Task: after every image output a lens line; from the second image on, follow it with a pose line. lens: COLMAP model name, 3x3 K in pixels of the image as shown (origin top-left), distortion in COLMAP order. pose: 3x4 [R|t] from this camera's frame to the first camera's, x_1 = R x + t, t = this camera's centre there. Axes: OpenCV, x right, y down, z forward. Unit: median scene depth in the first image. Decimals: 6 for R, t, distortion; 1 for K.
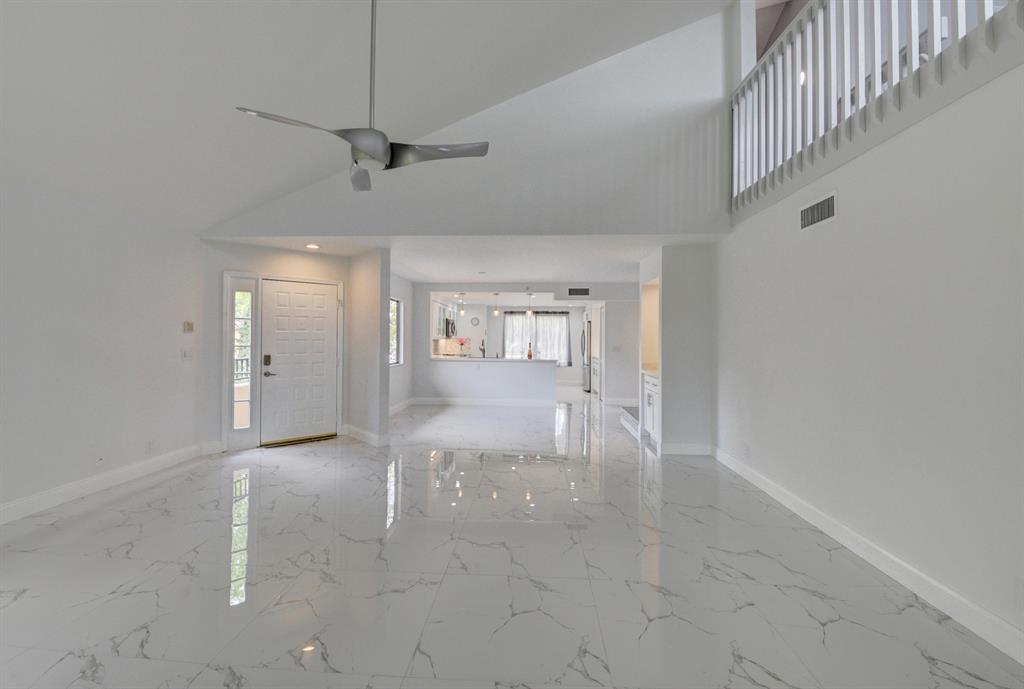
lens RADIAL K [[463.0, 0, 516.9], [0, 463.0, 337.7], [0, 0, 1]] dist [0.000795, -0.000151]
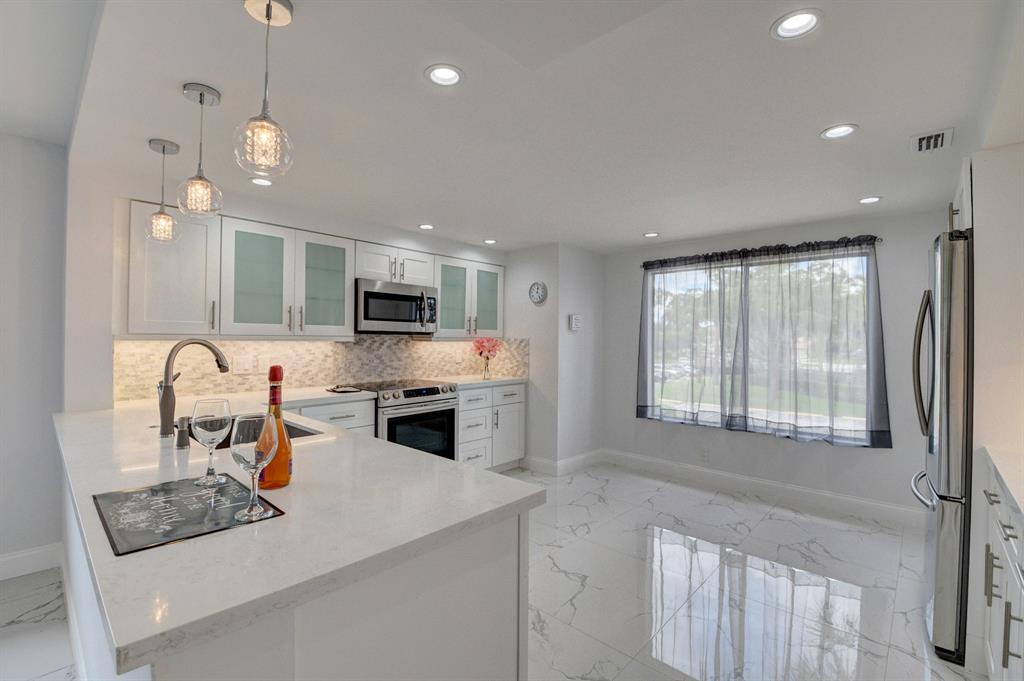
lens RADIAL K [[450.3, 0, 510.7], [0, 450.3, 337.7], [0, 0, 1]] dist [0.020278, -0.030505]
pose [[0.765035, -0.003647, -0.643978, 0.168887], [0.000789, 0.999989, -0.004725, 0.003216], [0.643988, 0.003106, 0.765029, 0.969345]]
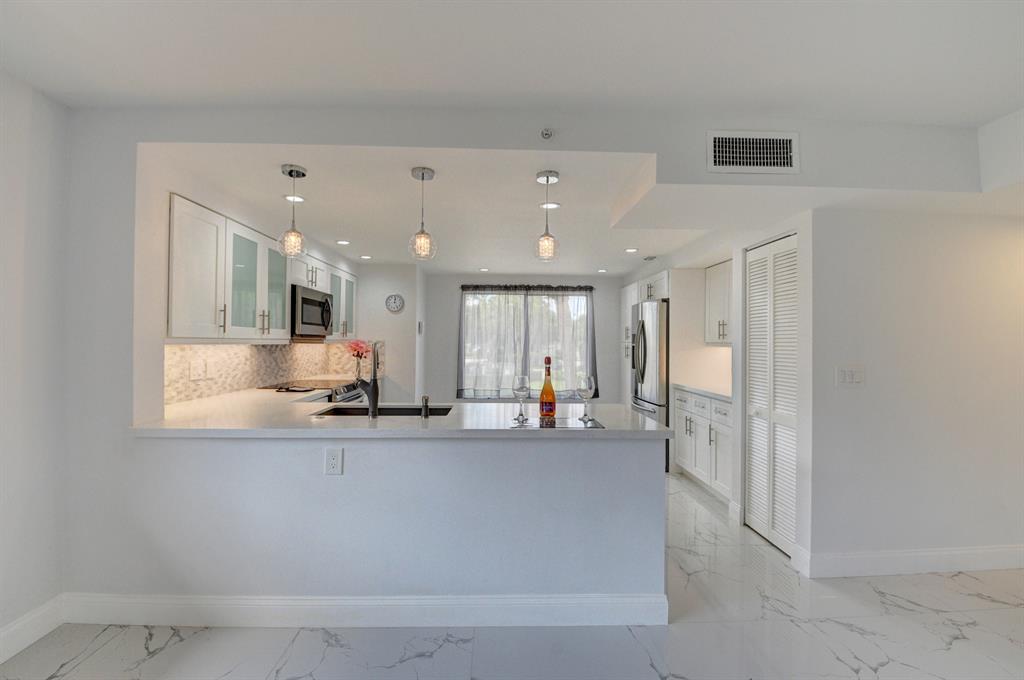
lens RADIAL K [[449.0, 0, 512.8], [0, 449.0, 336.4], [0, 0, 1]] dist [0.009969, -0.025650]
pose [[0.997123, -0.001282, 0.075788, -0.012702], [0.001902, 0.999965, -0.008110, 0.001144], [-0.075775, 0.008231, 0.997091, 0.760688]]
